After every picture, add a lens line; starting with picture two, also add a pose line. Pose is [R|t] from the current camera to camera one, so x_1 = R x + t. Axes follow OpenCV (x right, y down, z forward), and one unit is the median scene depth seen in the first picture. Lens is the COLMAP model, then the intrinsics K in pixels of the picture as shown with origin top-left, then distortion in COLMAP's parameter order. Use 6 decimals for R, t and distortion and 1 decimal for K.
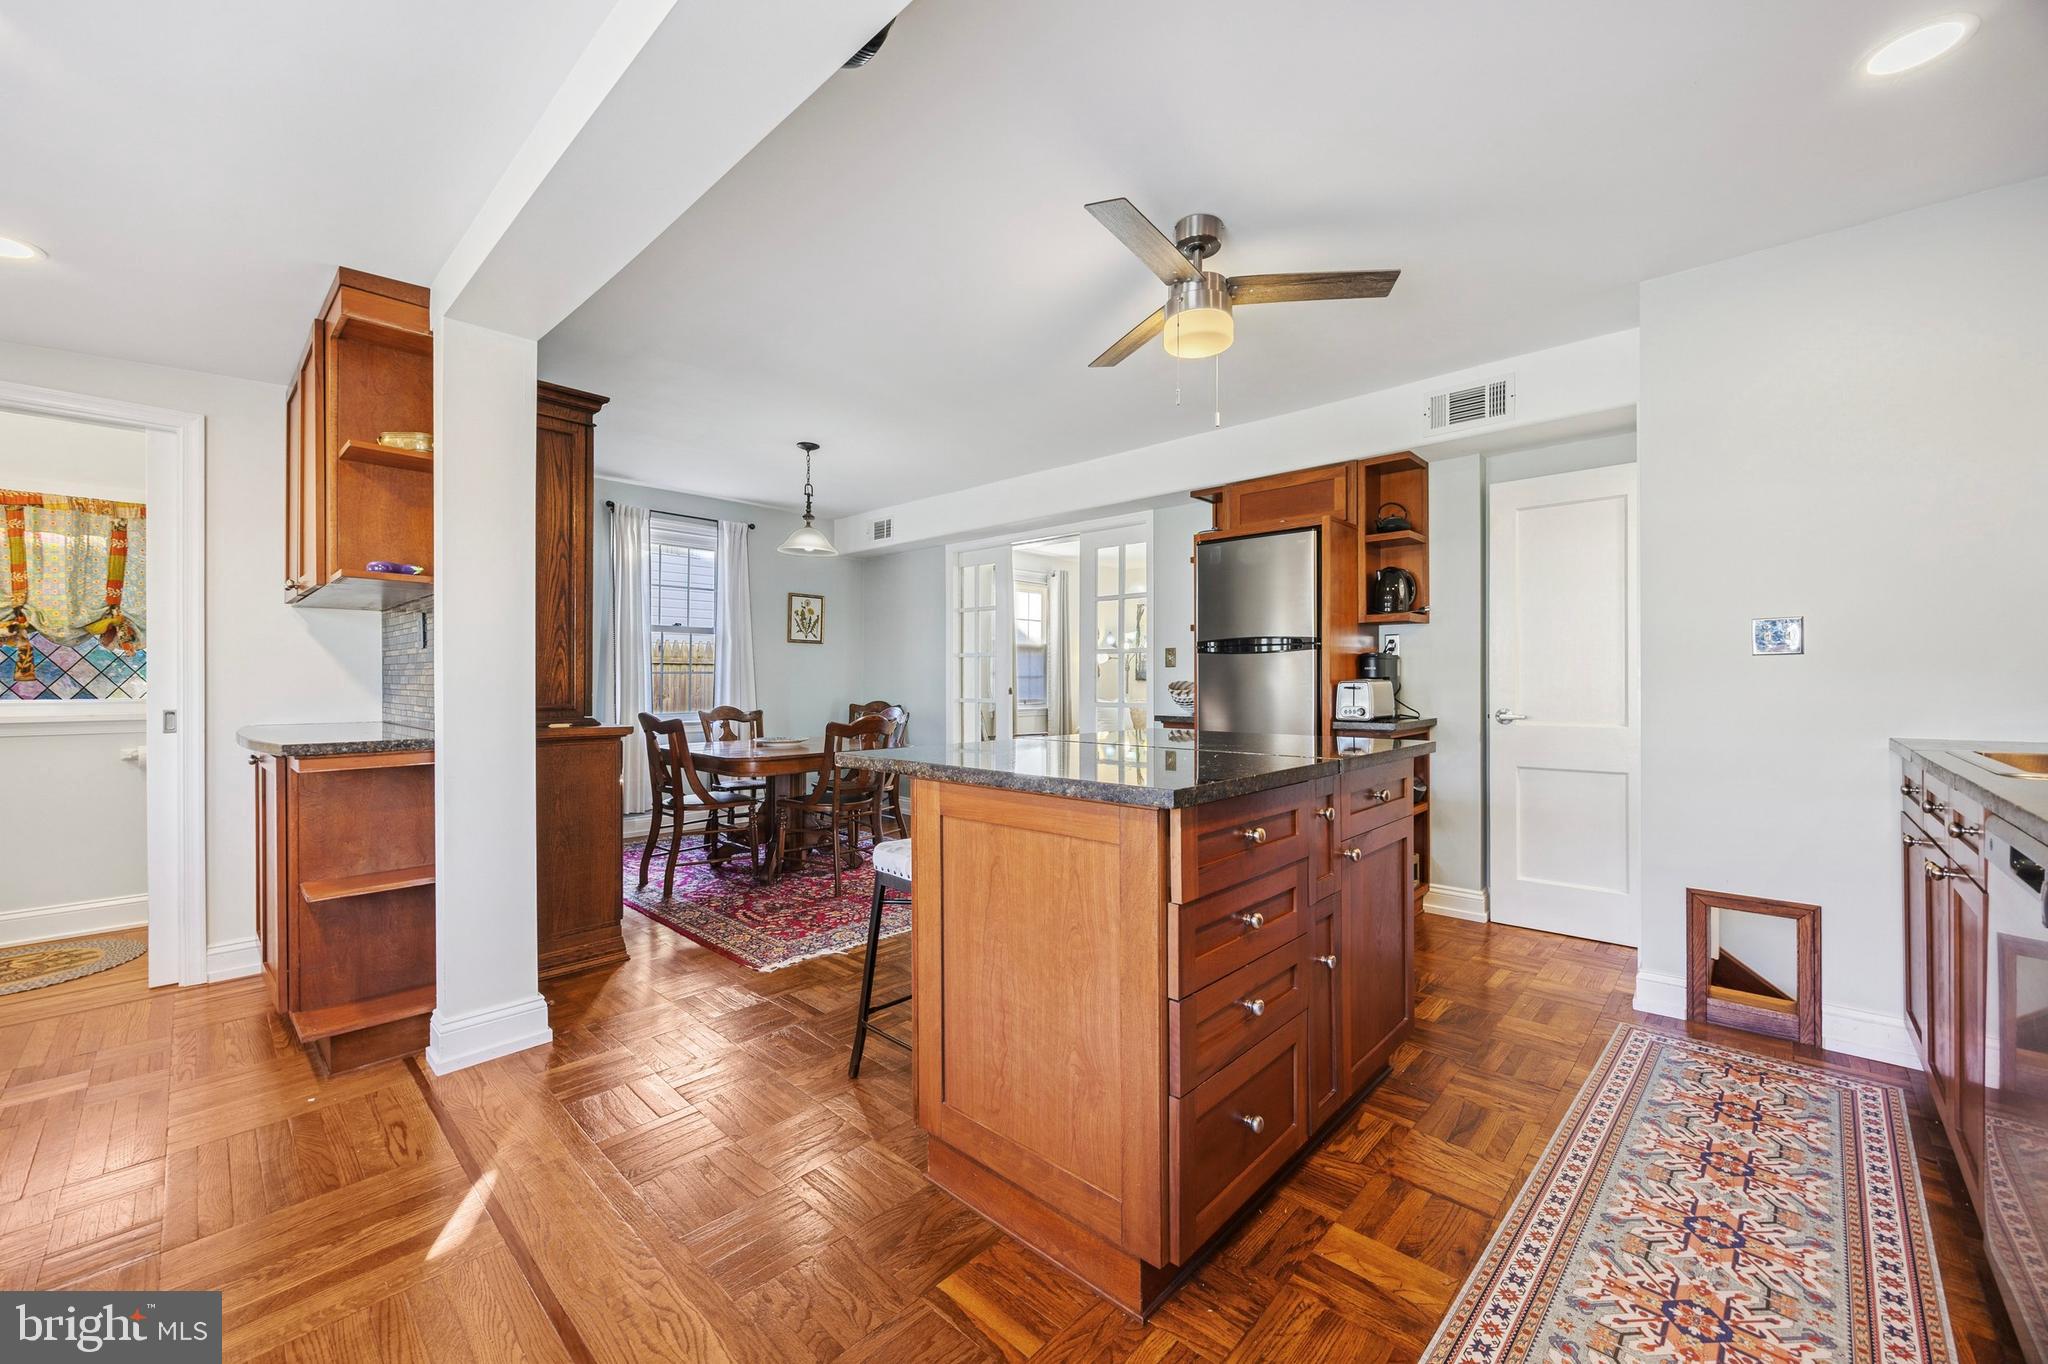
lens RADIAL K [[781.5, 0, 1035.0], [0, 781.5, 680.7], [0, 0, 1]] dist [-0.003789, -0.000583]
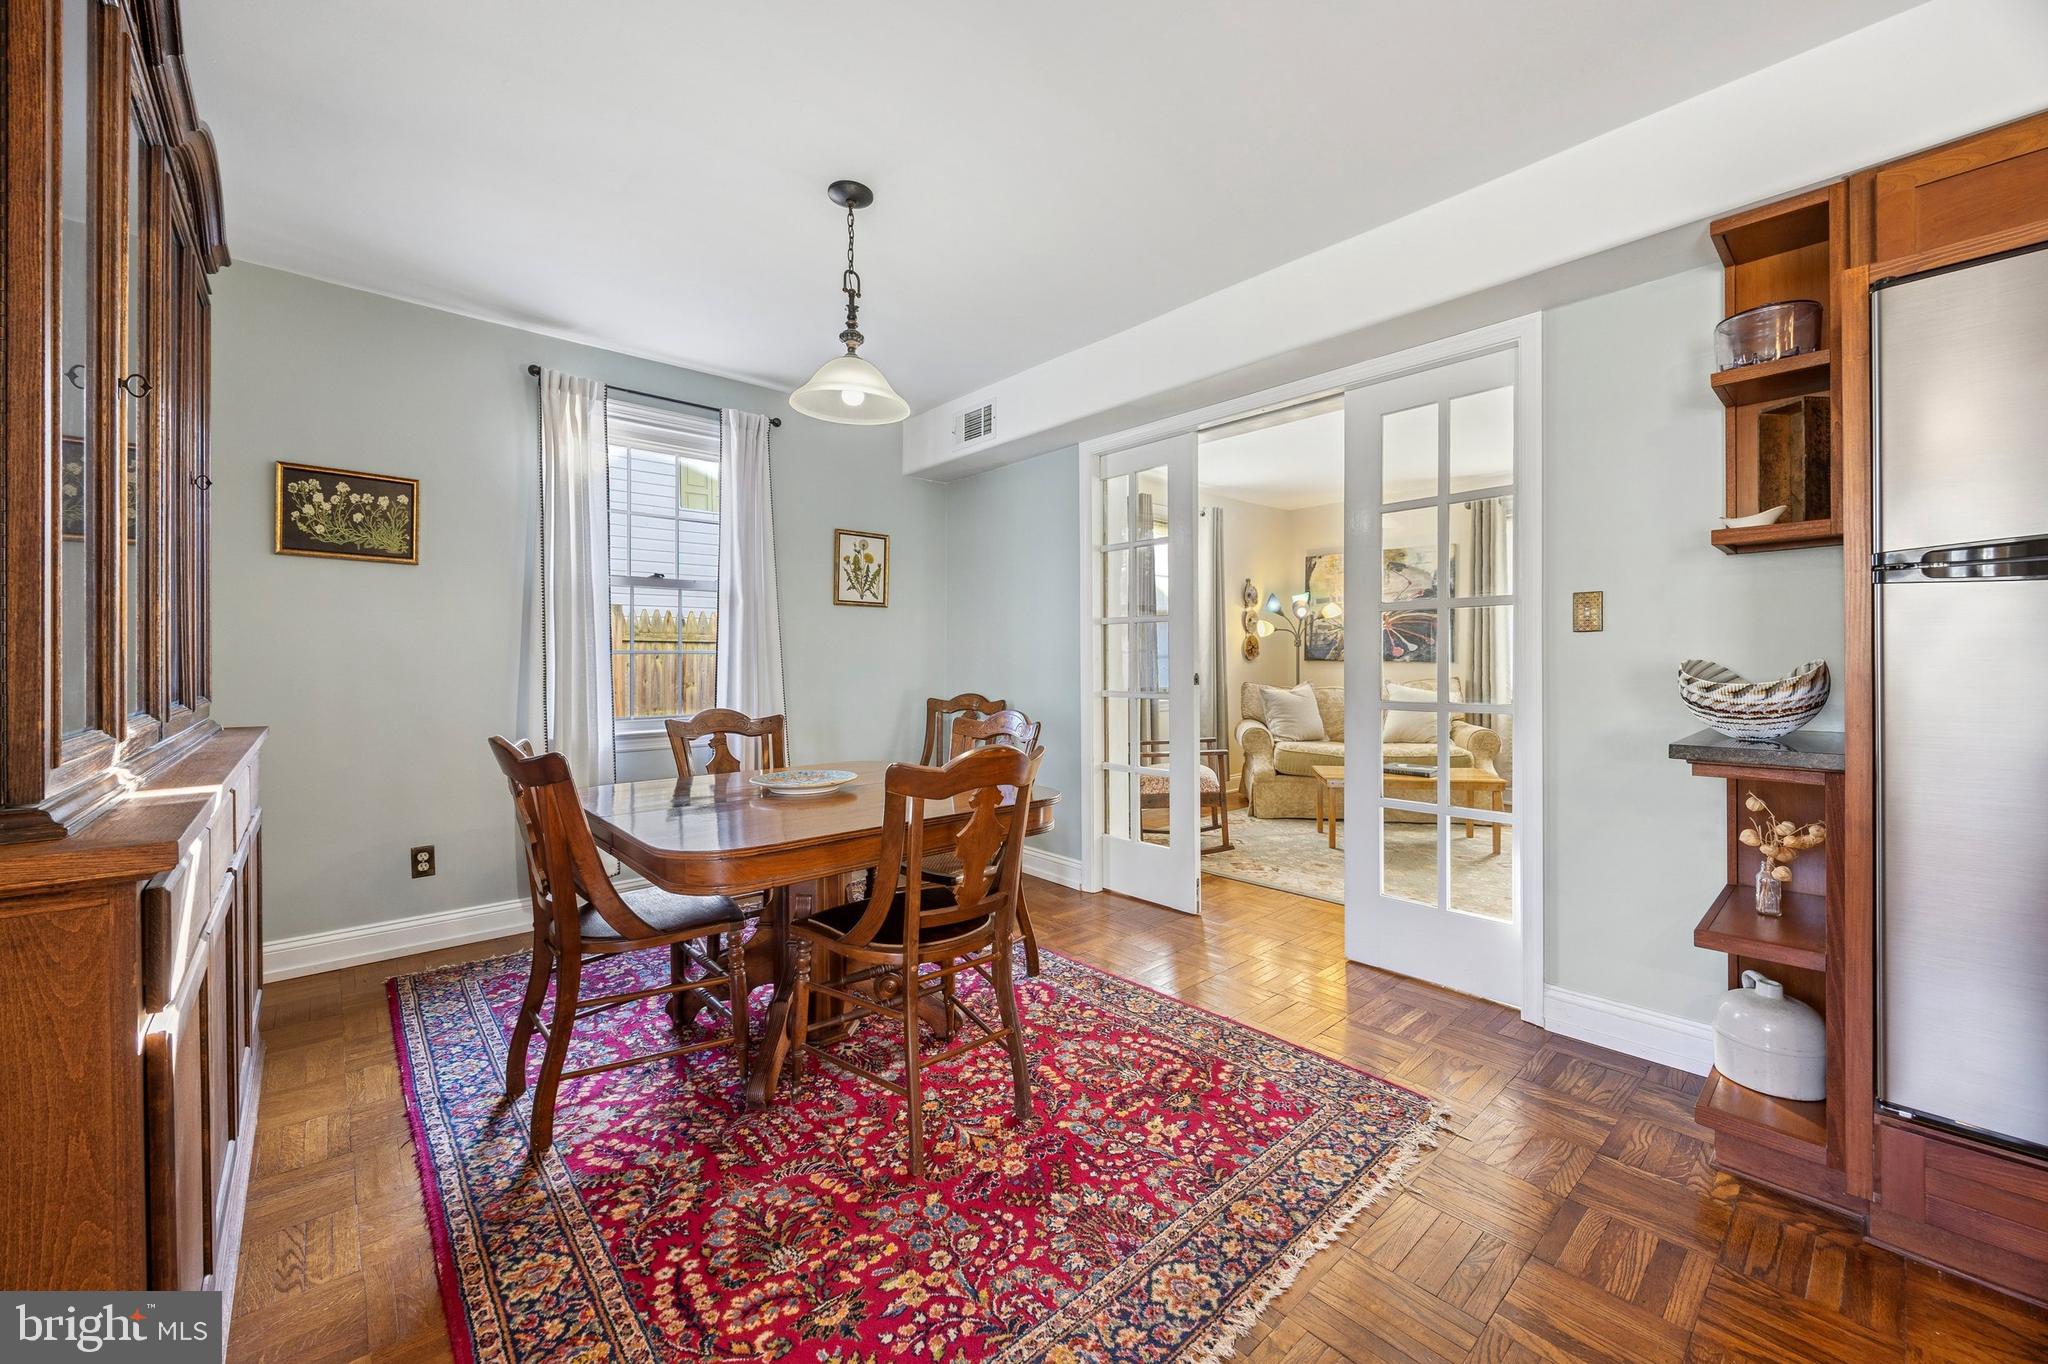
lens RADIAL K [[782.4, 0, 1035.0], [0, 782.4, 663.5], [0, 0, 1]] dist [-0.006229, 0.000192]
pose [[0.996314, -0.005461, -0.085612, -0.161408], [0.005674, 0.999981, 0.002253, -0.001093], [0.085598, -0.002730, 0.996326, 0.628240]]
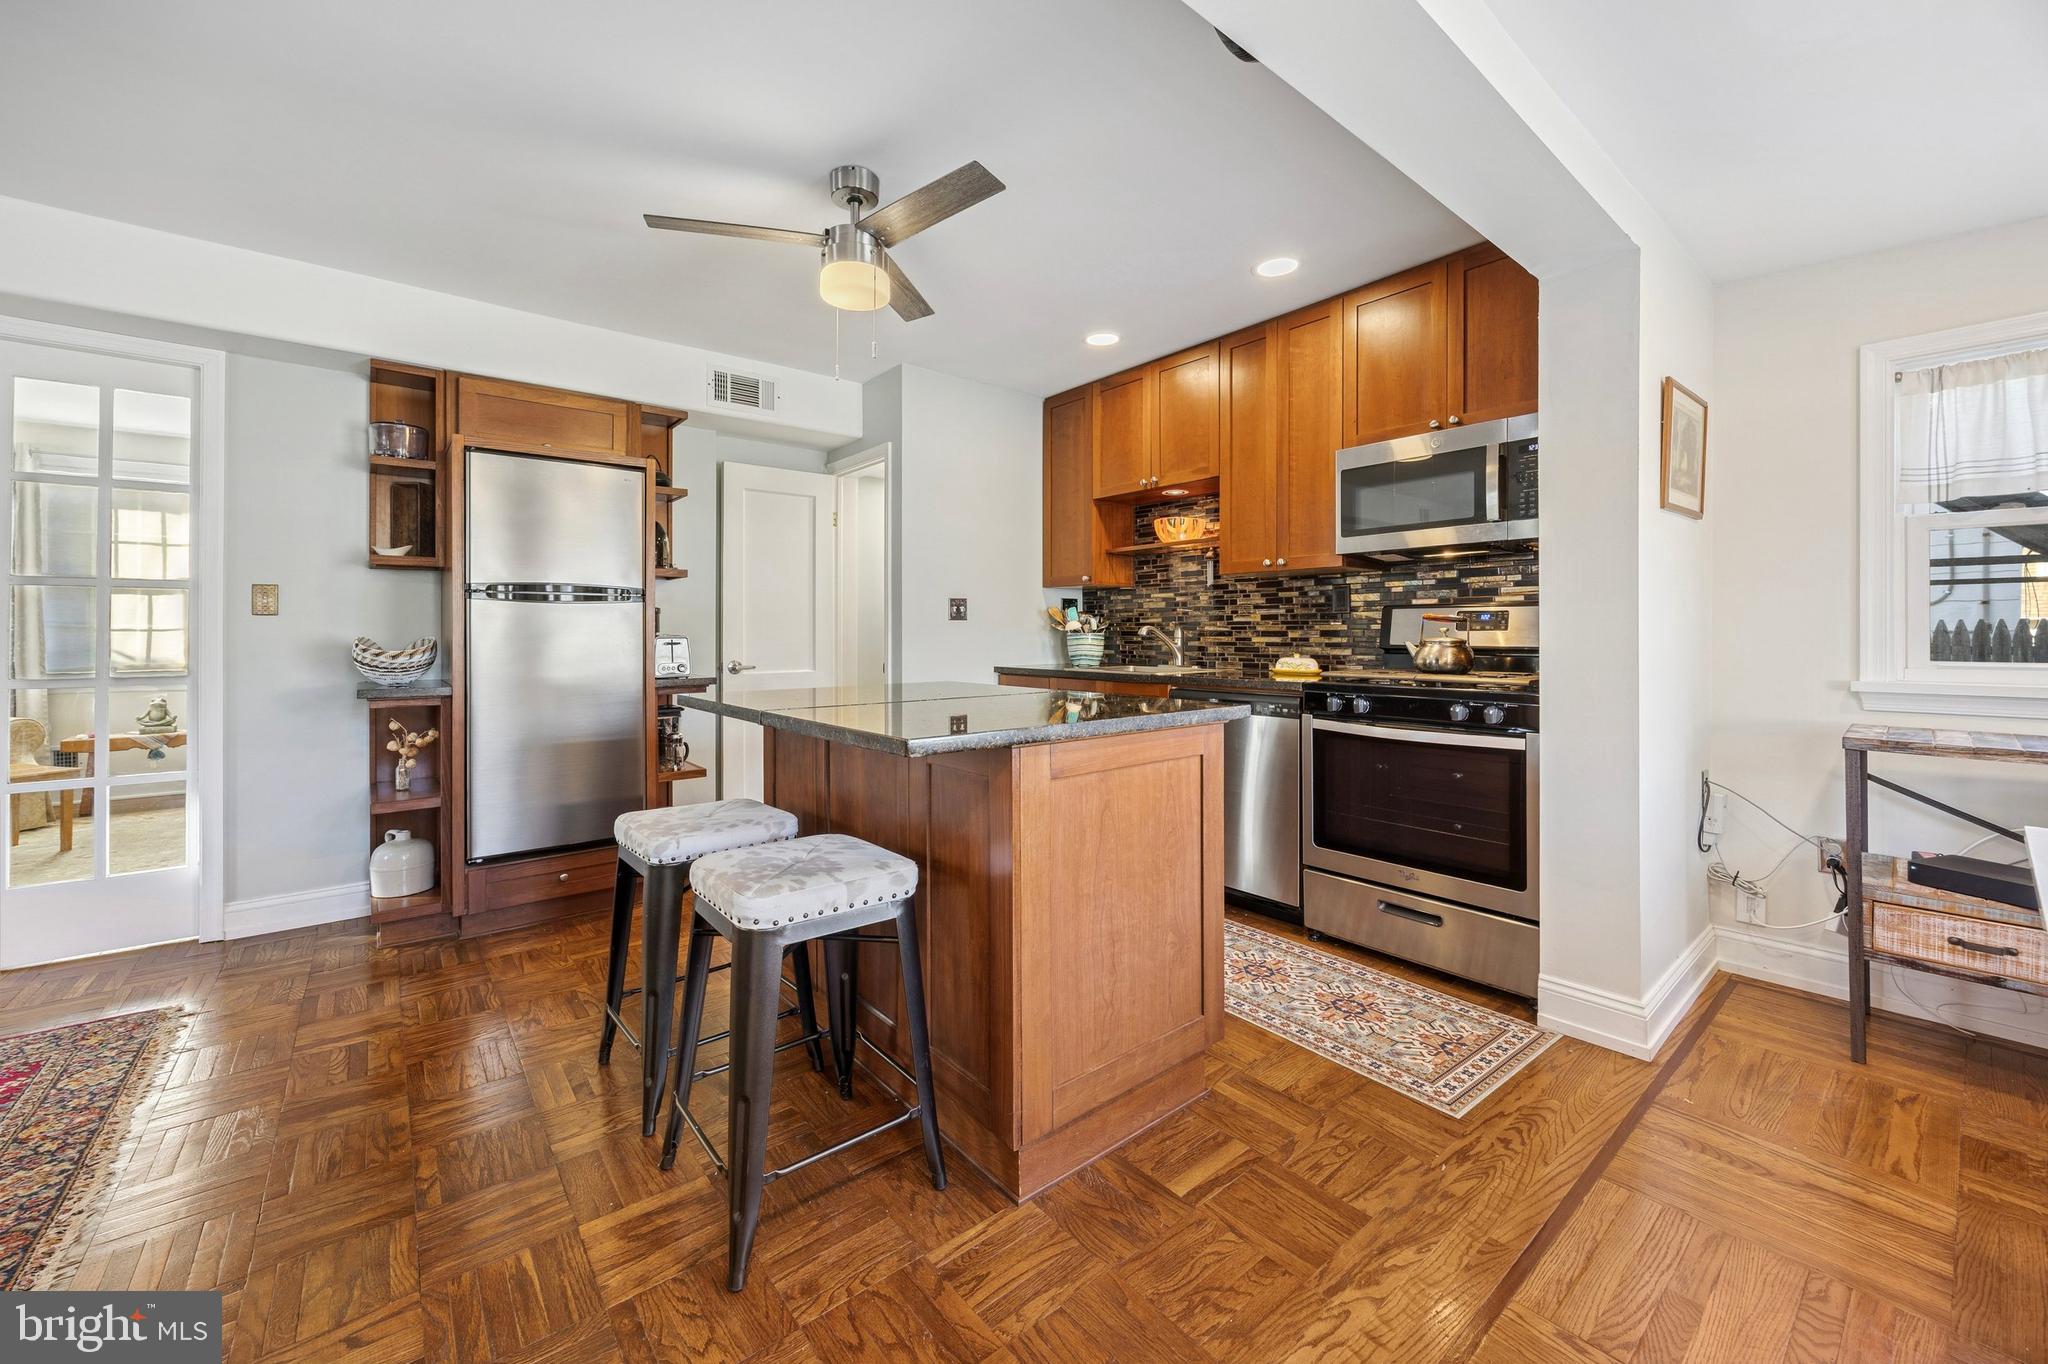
lens RADIAL K [[799.7, 0, 1010.9], [0, 799.7, 631.3], [0, 0, 1]] dist [-0.002183, -0.000221]
pose [[0.141931, 0.005048, 0.989864, -0.477903], [0.002803, 0.999981, -0.005501, 0.000620], [-0.989873, 0.003555, 0.141914, 0.409003]]
